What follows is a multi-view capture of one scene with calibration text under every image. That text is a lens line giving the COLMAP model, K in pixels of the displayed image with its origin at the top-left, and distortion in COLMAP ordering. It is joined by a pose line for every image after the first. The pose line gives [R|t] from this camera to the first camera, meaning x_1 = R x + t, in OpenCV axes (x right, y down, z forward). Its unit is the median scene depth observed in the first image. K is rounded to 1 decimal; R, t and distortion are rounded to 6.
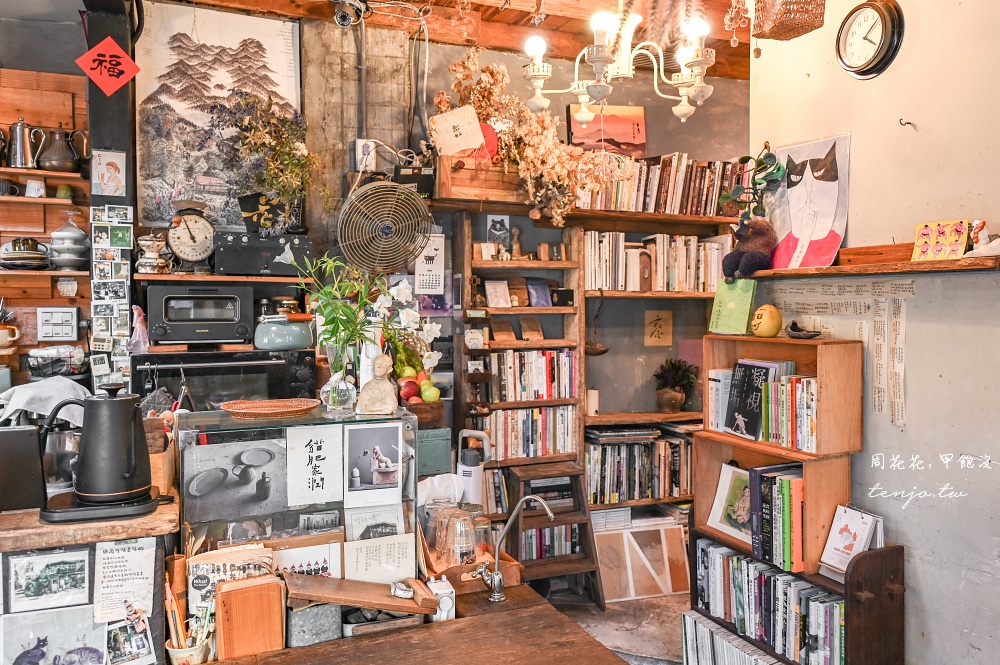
lens RADIAL K [[779.7, 0, 500.0], [0, 779.7, 332.5], [0, 0, 1]] dist [0.026133, -0.003604]
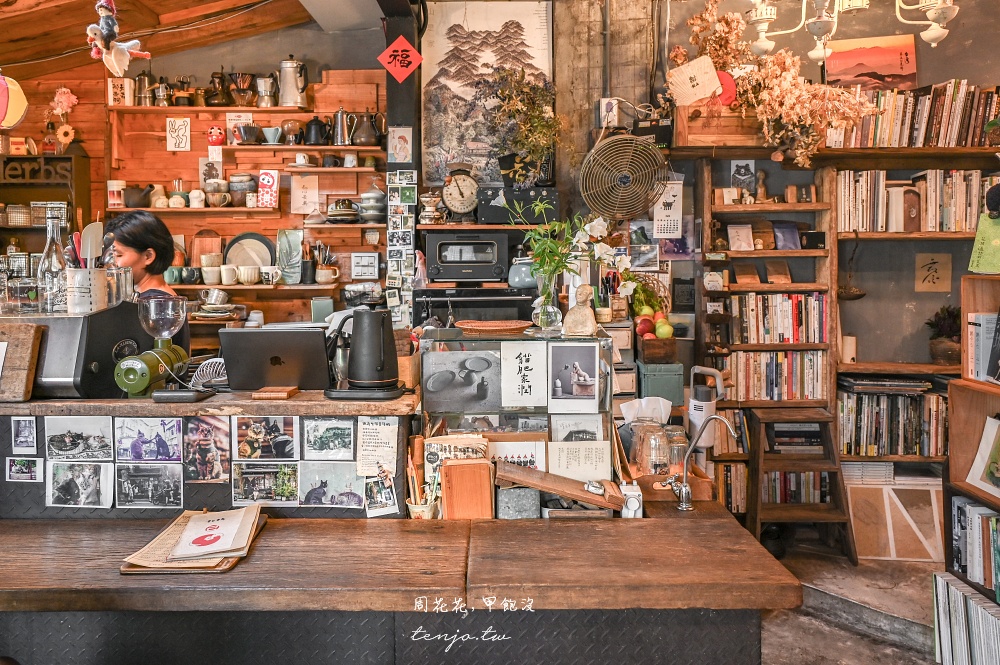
lens RADIAL K [[793.1, 0, 499.1], [0, 793.1, 296.1], [0, 0, 1]] dist [0.024349, 0.000140]
pose [[0.915279, 0.008617, -0.402729, 0.146513], [-0.008810, 0.999960, 0.001372, 0.032622], [0.402724, 0.002292, 0.915318, -0.087099]]
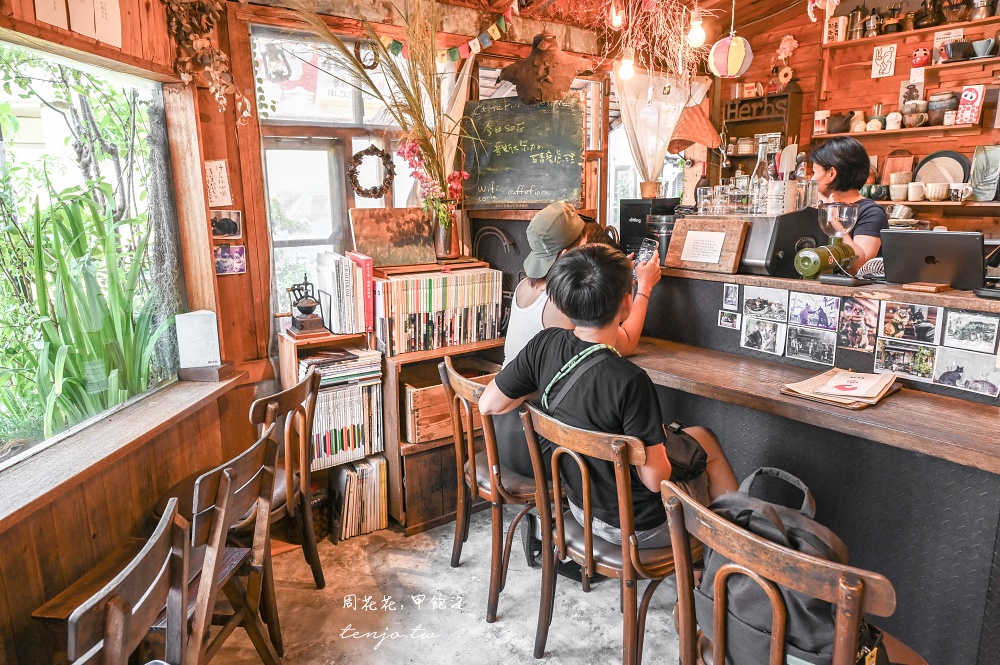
lens RADIAL K [[674.6, 0, 500.0], [0, 674.6, 332.5], [0, 0, 1]] dist [-0.006565, -0.002867]
pose [[0.271520, 0.188518, -0.943789, 0.237887], [-0.022532, 0.981605, 0.189589, 0.048472], [0.962169, -0.030212, 0.270773, -0.138070]]
